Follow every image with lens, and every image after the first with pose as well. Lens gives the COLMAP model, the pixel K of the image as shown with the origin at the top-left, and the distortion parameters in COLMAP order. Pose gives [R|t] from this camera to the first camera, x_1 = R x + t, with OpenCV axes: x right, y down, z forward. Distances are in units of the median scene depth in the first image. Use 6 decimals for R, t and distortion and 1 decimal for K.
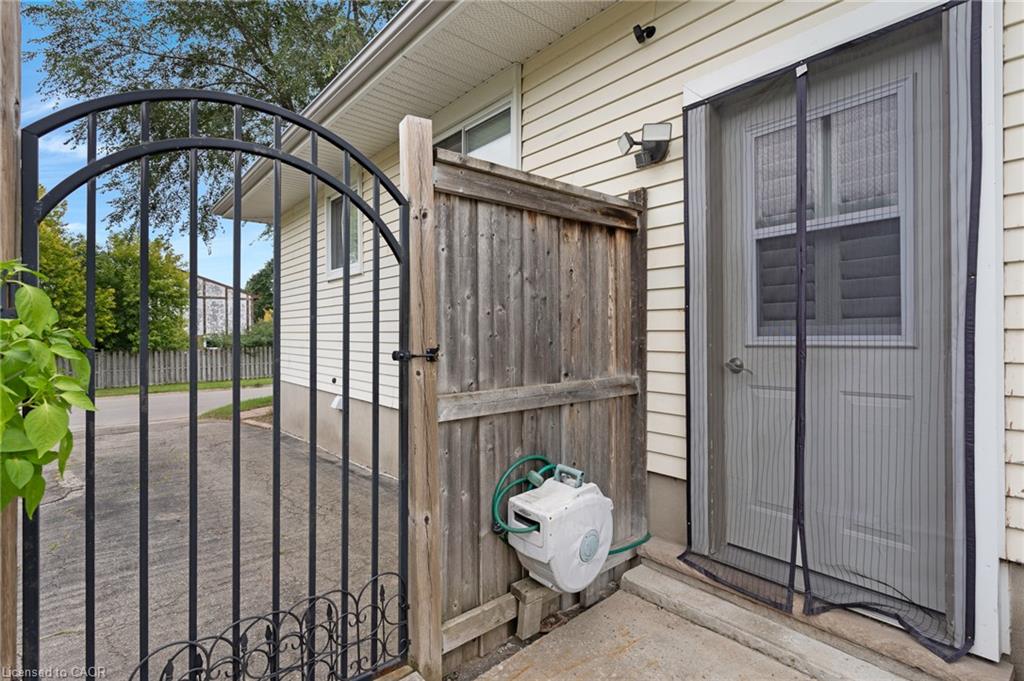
lens RADIAL K [[488.1, 0, 507.0], [0, 488.1, 338.3], [0, 0, 1]] dist [-0.000148, -0.002364]
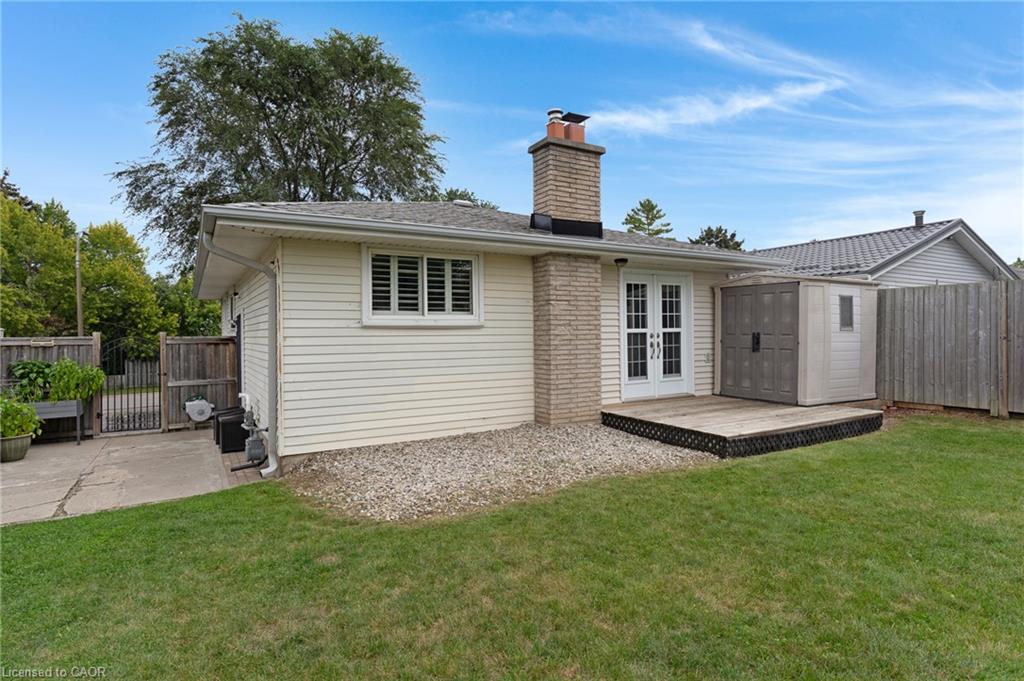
lens RADIAL K [[545.8, 0, 511.4], [0, 545.8, 335.0], [0, 0, 1]] dist [0.005404, -0.001921]
pose [[0.985184, -0.002856, -0.171474, 3.893189], [0.001856, 0.999980, -0.005995, -0.296962], [0.171488, 0.005588, 0.985170, -3.627069]]
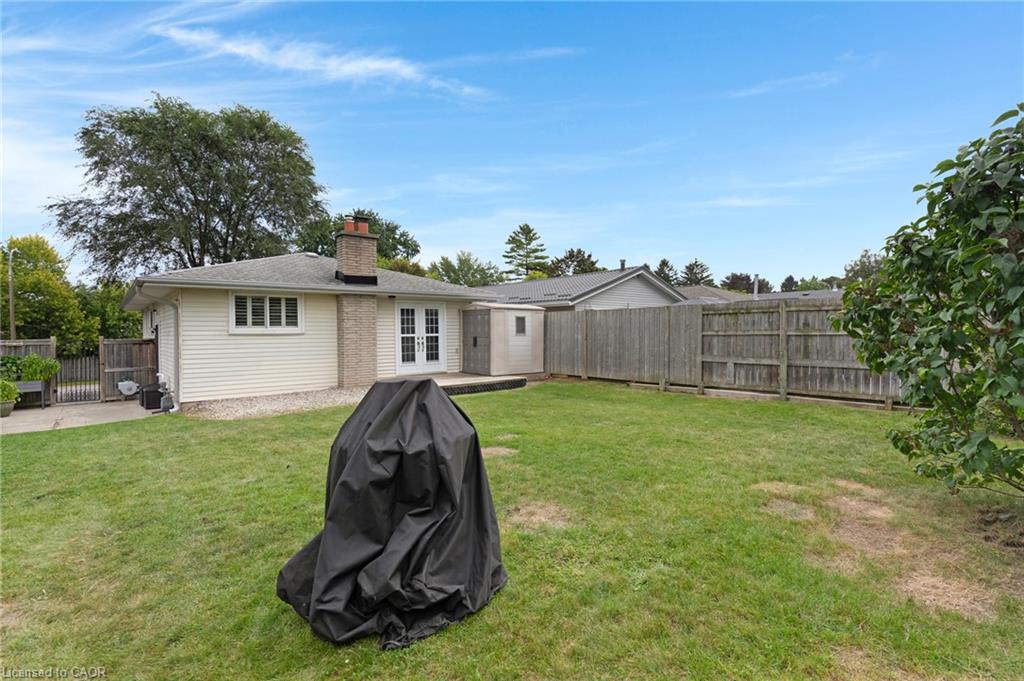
lens RADIAL K [[488.1, 0, 514.9], [0, 488.1, 336.4], [0, 0, 1]] dist [-0.000148, -0.002364]
pose [[0.999989, -0.003336, -0.003162, 5.634535], [0.003335, 0.999994, -0.000381, -0.333969], [0.003163, 0.000371, 0.999995, -5.967964]]
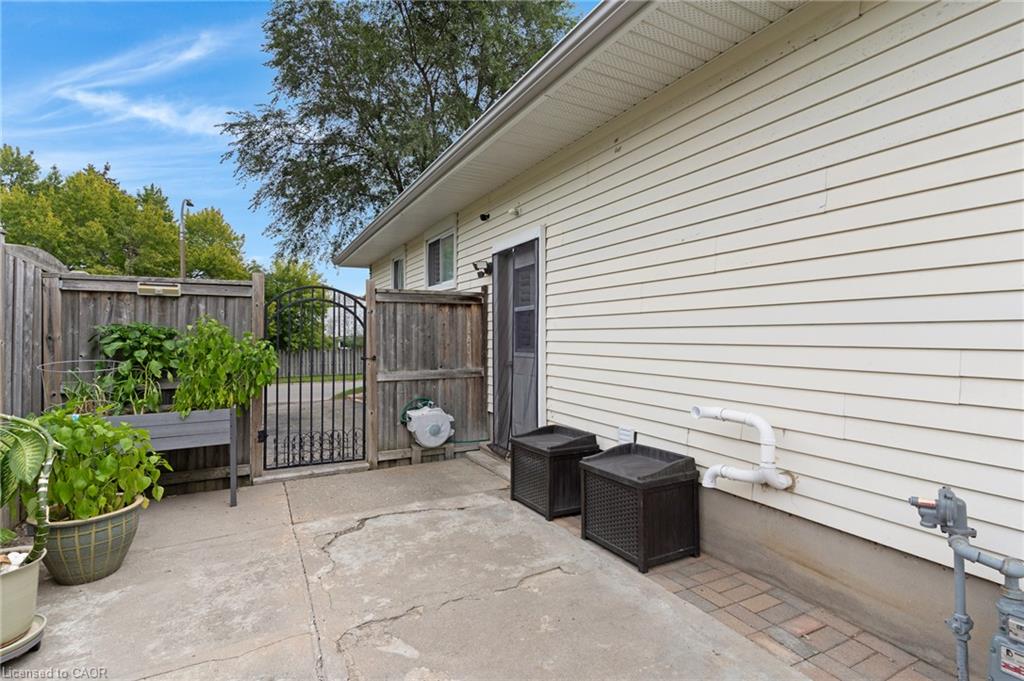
lens RADIAL K [[488.1, 0, 508.7], [0, 488.1, 337.5], [0, 0, 1]] dist [-0.000148, -0.002364]
pose [[0.973667, 0.007417, -0.227854, 1.065969], [-0.008481, 0.999957, -0.003689, -0.070582], [0.227816, 0.005524, 0.973688, -1.383595]]
